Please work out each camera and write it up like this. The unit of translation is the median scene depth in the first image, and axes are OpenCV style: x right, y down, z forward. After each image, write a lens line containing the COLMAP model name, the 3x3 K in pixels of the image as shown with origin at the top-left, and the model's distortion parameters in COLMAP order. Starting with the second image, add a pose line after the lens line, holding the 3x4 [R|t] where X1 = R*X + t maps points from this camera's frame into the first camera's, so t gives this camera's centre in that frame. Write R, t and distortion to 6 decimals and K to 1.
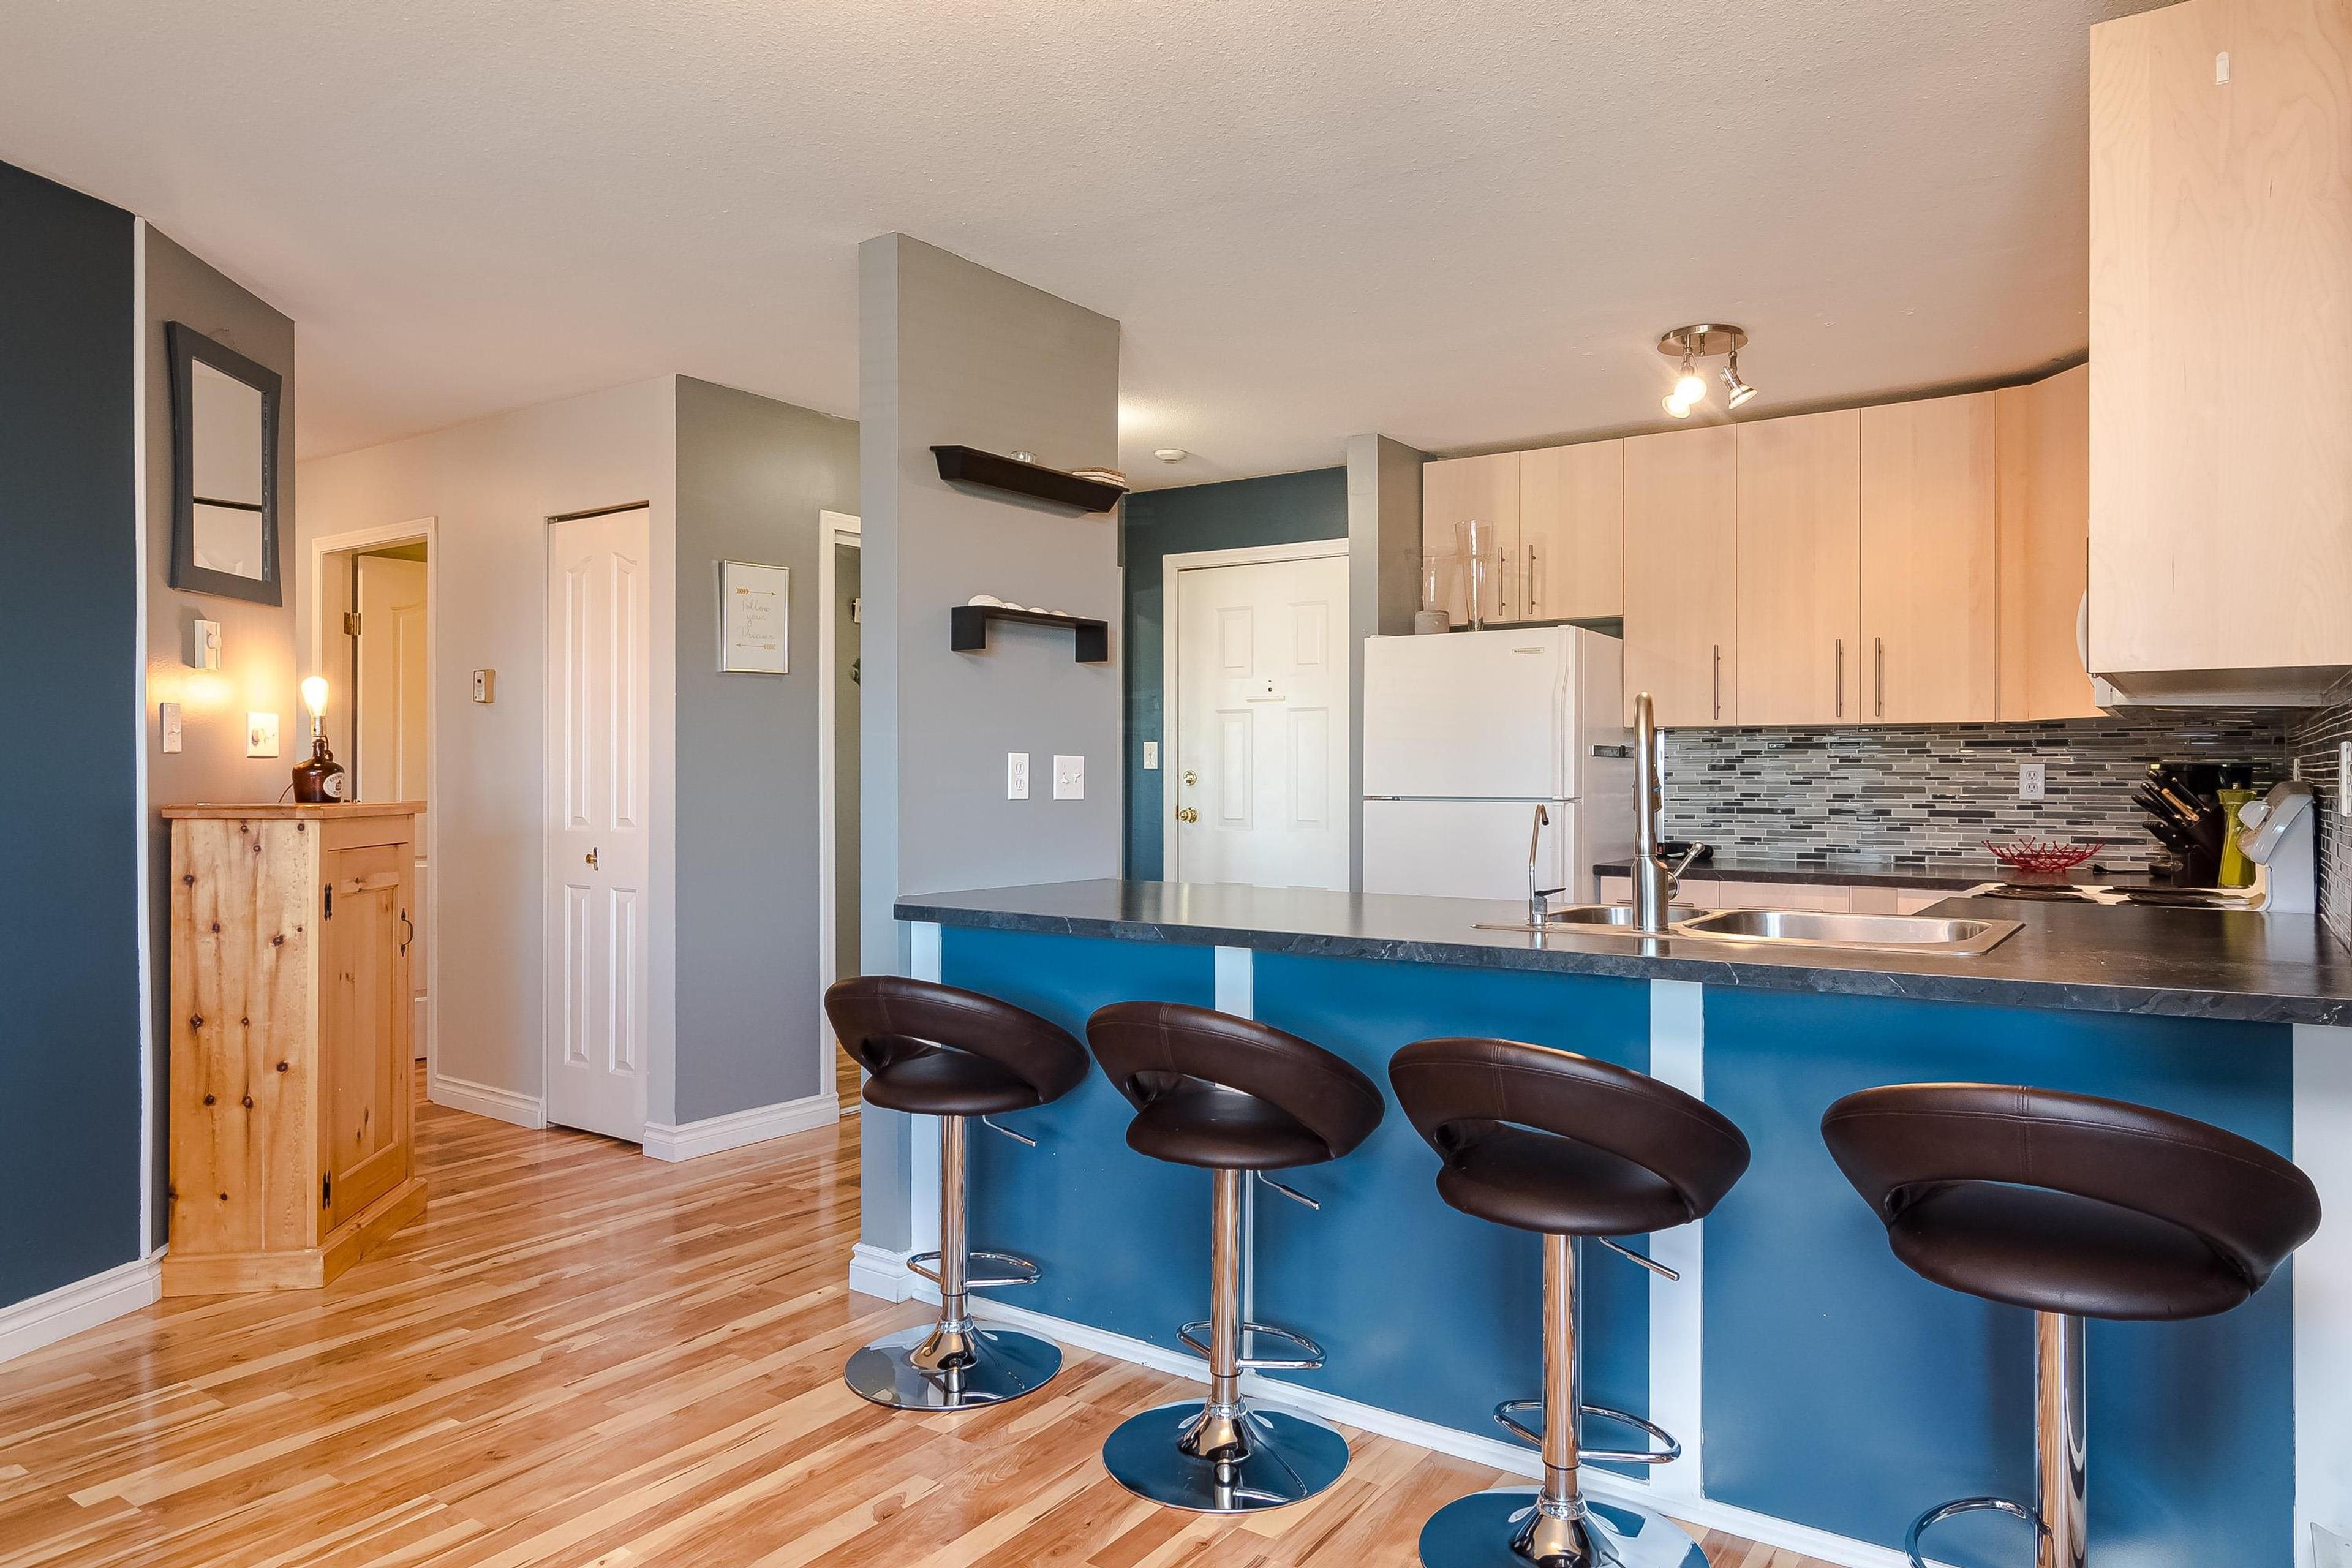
lens RADIAL K [[1450.9, 0, 1176.0], [0, 1450.9, 784.0], [0, 0, 1]] dist [0.002461, 0.001178]
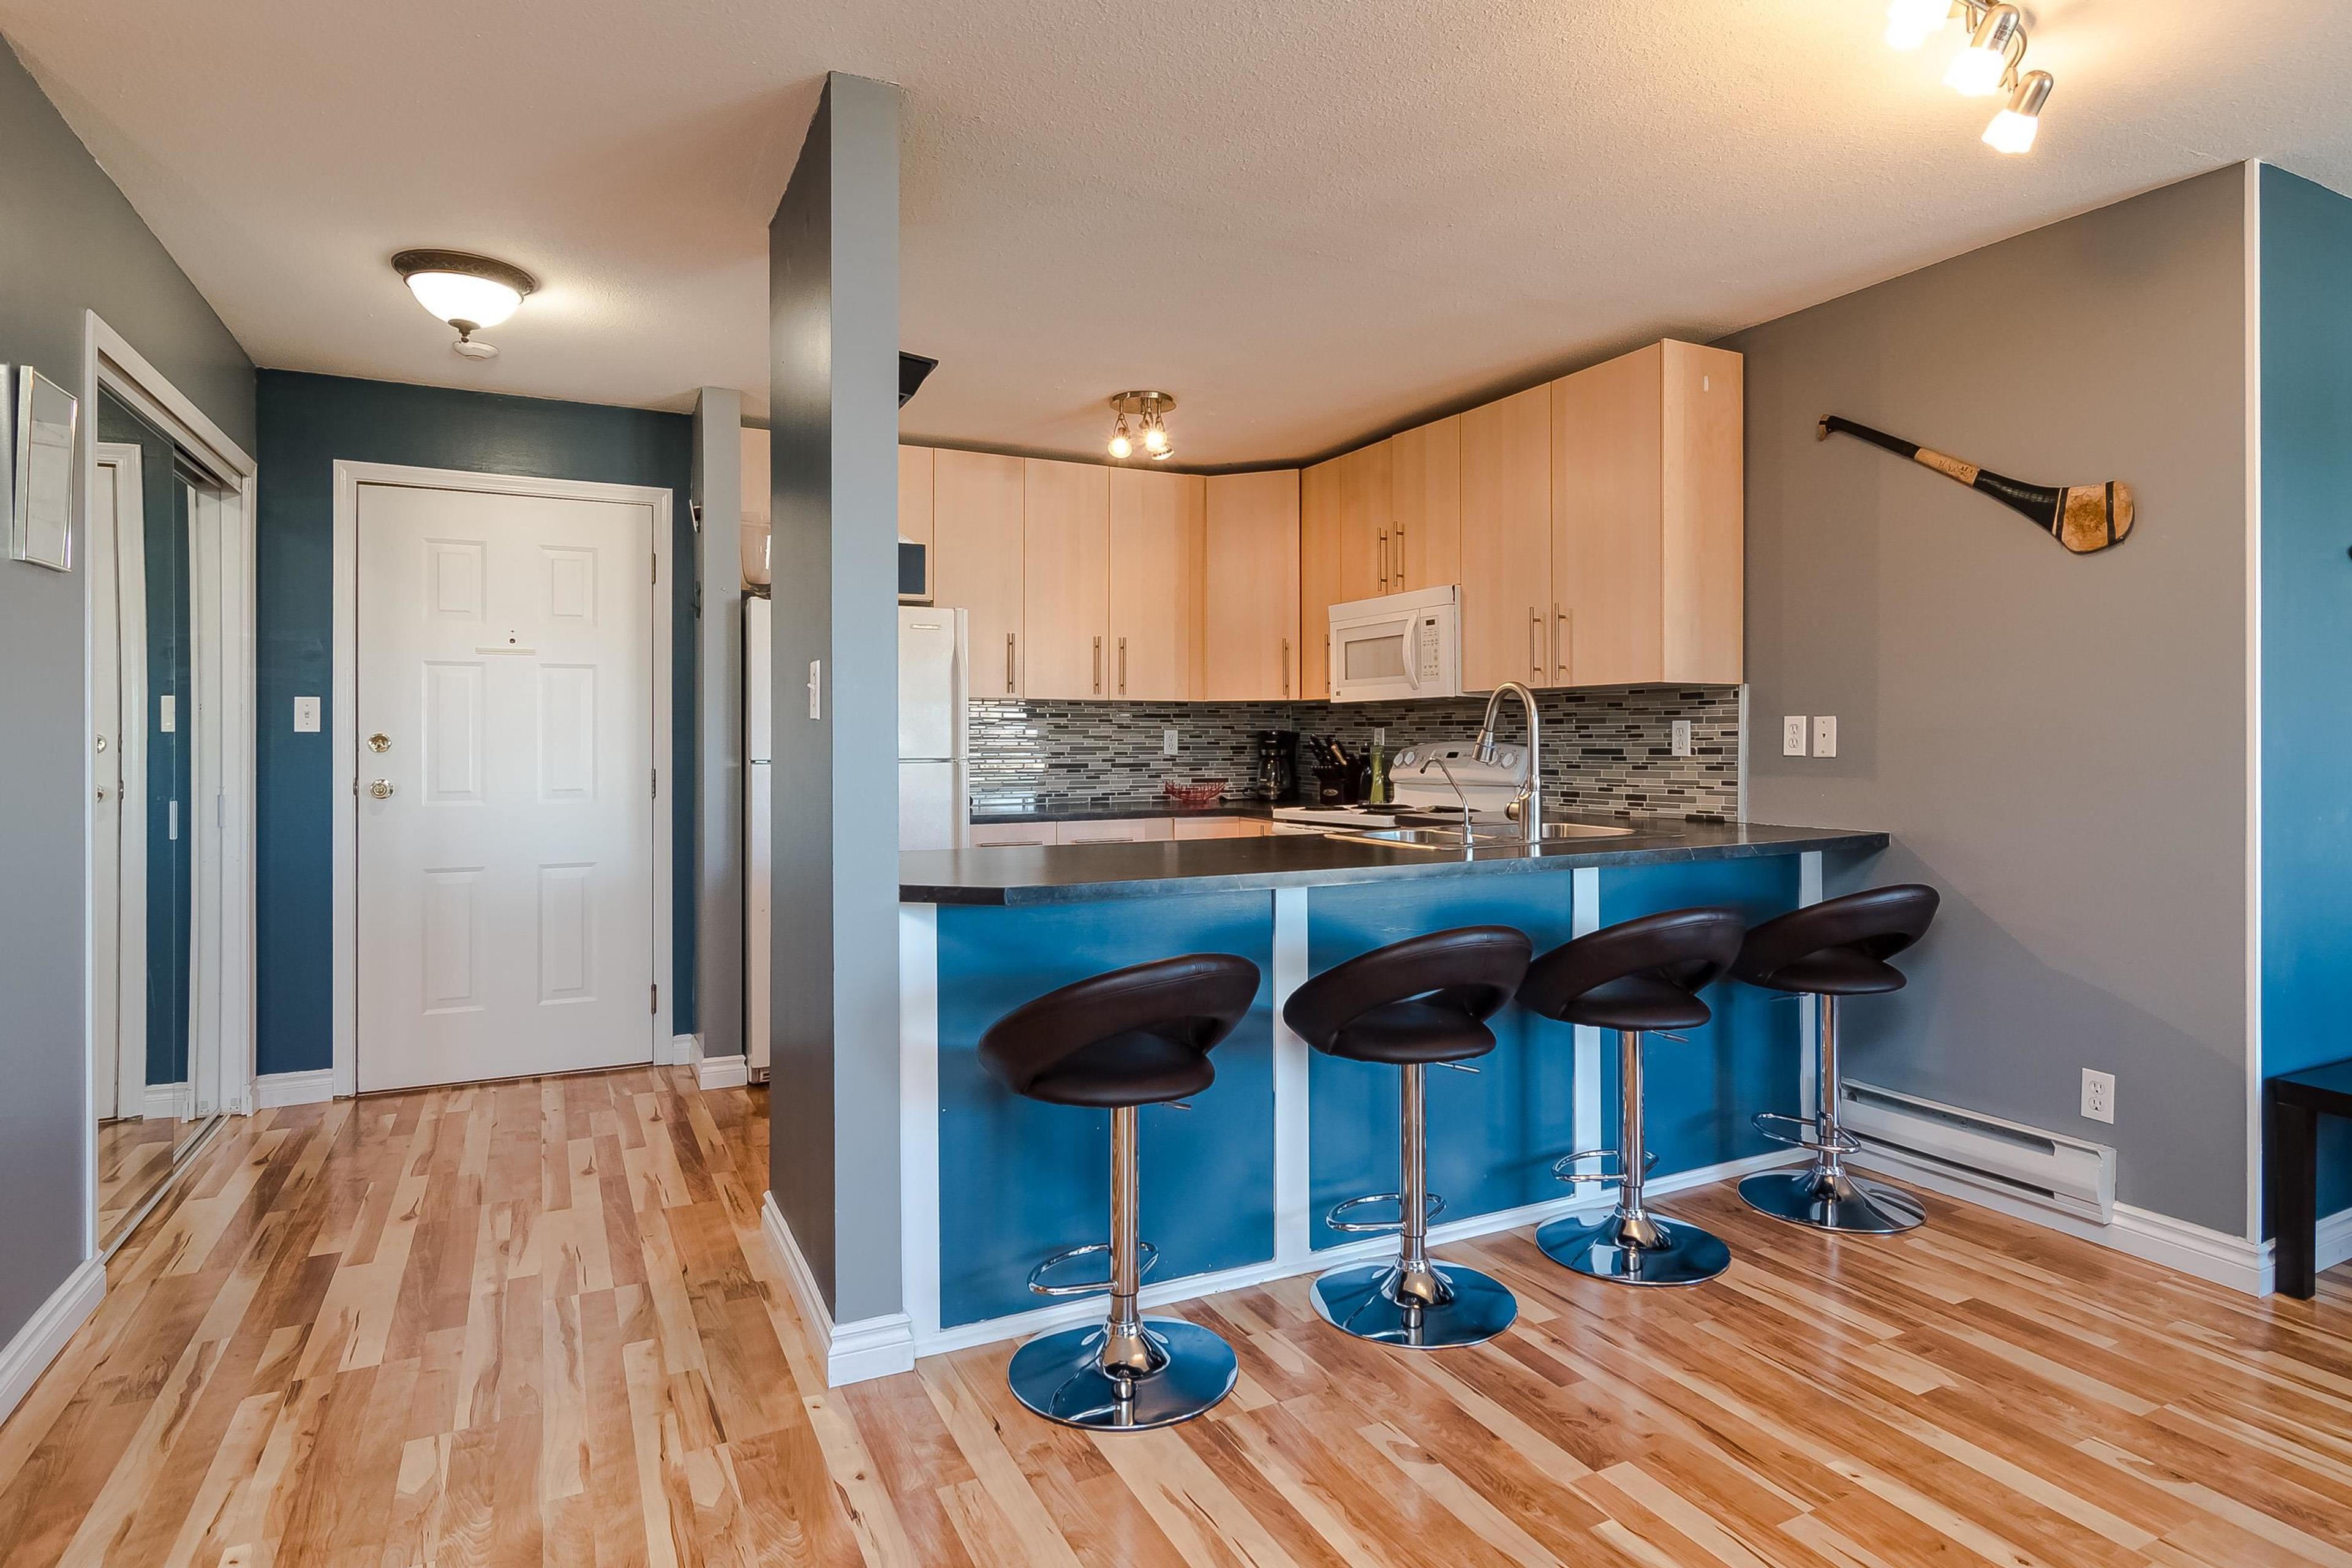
lens RADIAL K [[1283.1, 0, 1178.4], [0, 1283.1, 747.5], [0, 0, 1]] dist [-0.012212, 0.000403]
pose [[0.478368, -0.006900, 0.878132, -0.554736], [0.007980, 0.999962, 0.003511, -0.000734], [-0.878123, 0.005328, 0.478405, 0.373707]]
